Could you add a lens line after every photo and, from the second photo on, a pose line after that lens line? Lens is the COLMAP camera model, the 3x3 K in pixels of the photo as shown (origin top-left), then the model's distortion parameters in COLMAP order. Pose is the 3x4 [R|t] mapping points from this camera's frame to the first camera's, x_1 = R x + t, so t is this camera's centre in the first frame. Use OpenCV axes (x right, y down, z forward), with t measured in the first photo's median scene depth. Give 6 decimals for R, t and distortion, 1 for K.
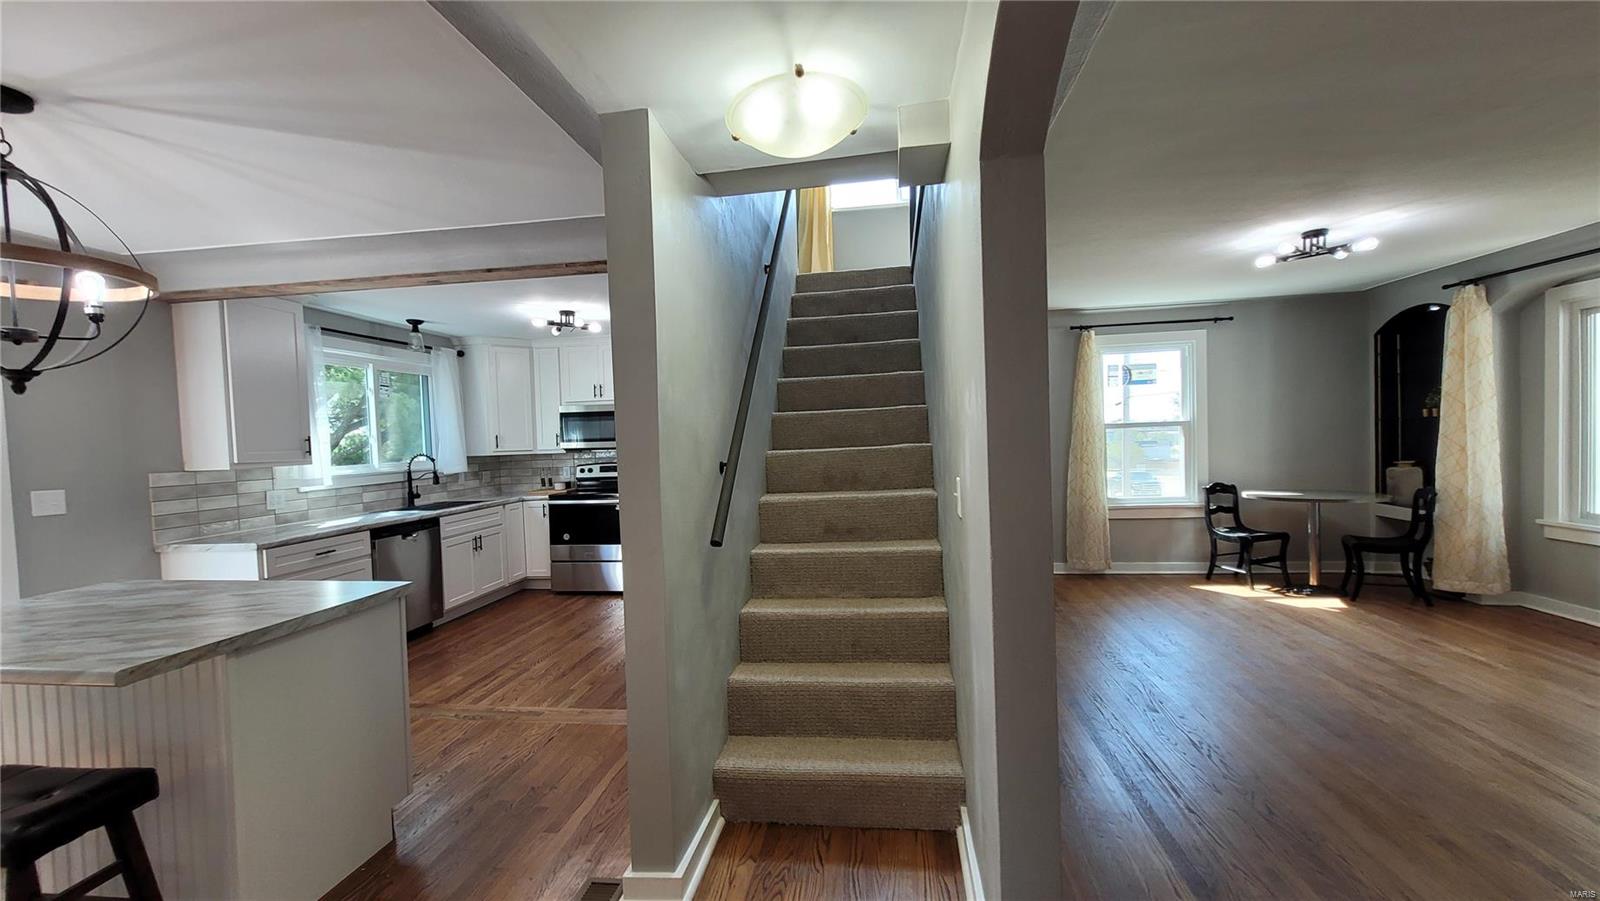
lens RADIAL K [[626.2, 0, 803.6], [0, 626.2, 450.9], [0, 0, 1]] dist [0.000416, -0.000164]
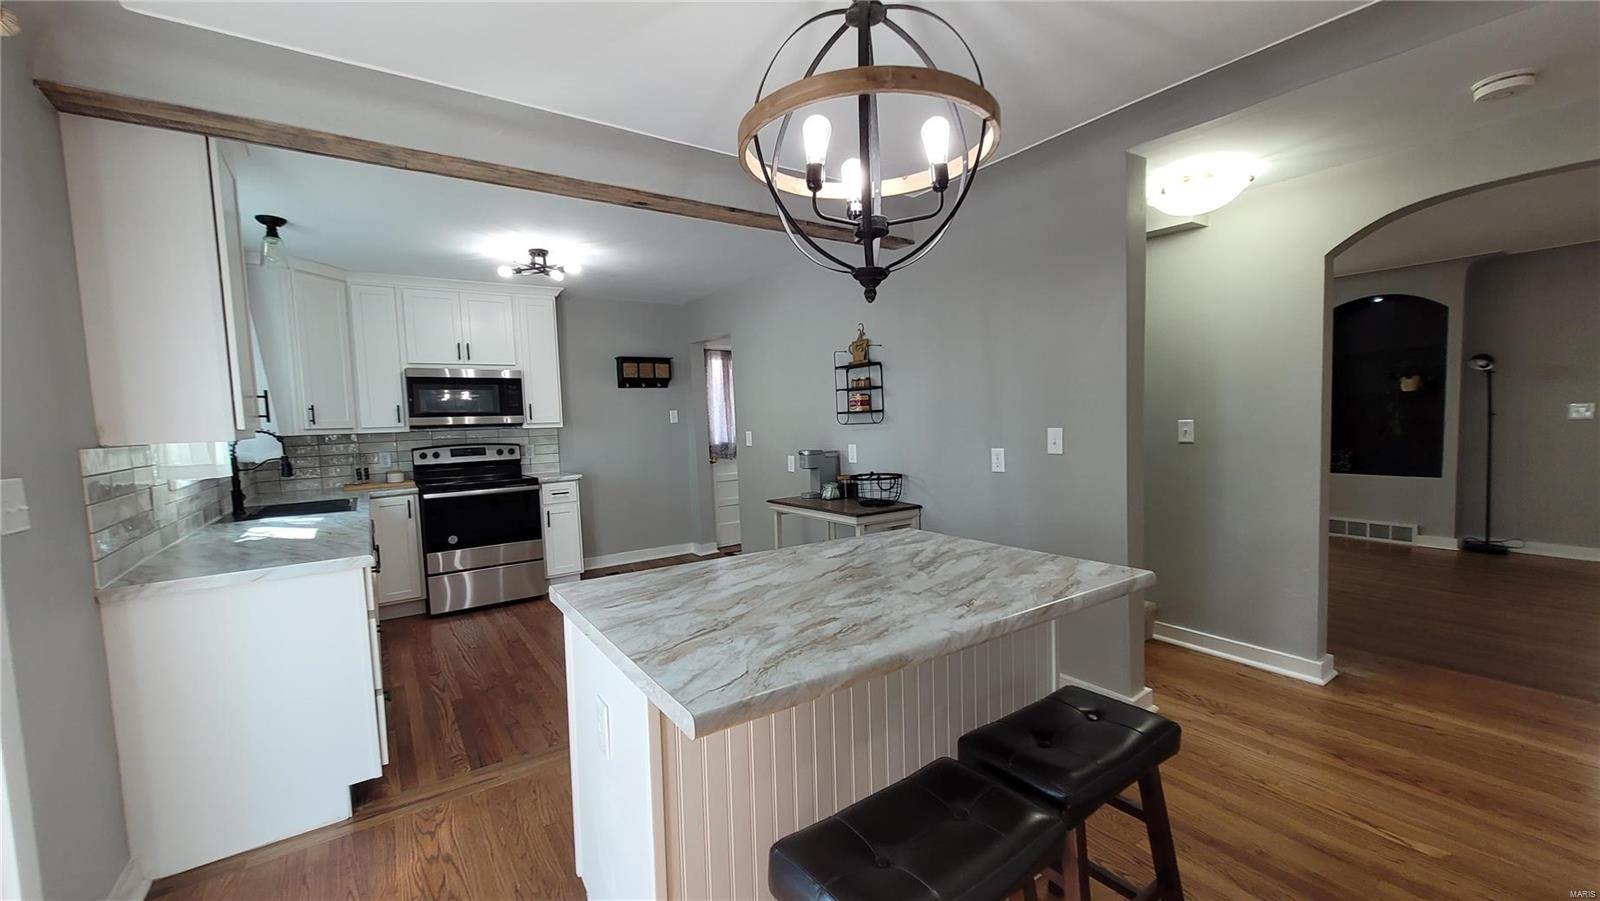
lens RADIAL K [[626.2, 0, 797.6], [0, 626.2, 456.2], [0, 0, 1]] dist [0.000416, -0.000164]
pose [[0.747016, -0.029802, 0.664138, -0.539963], [0.018246, 0.999537, 0.024330, 0.022723], [-0.664556, -0.006057, 0.747214, 0.139342]]
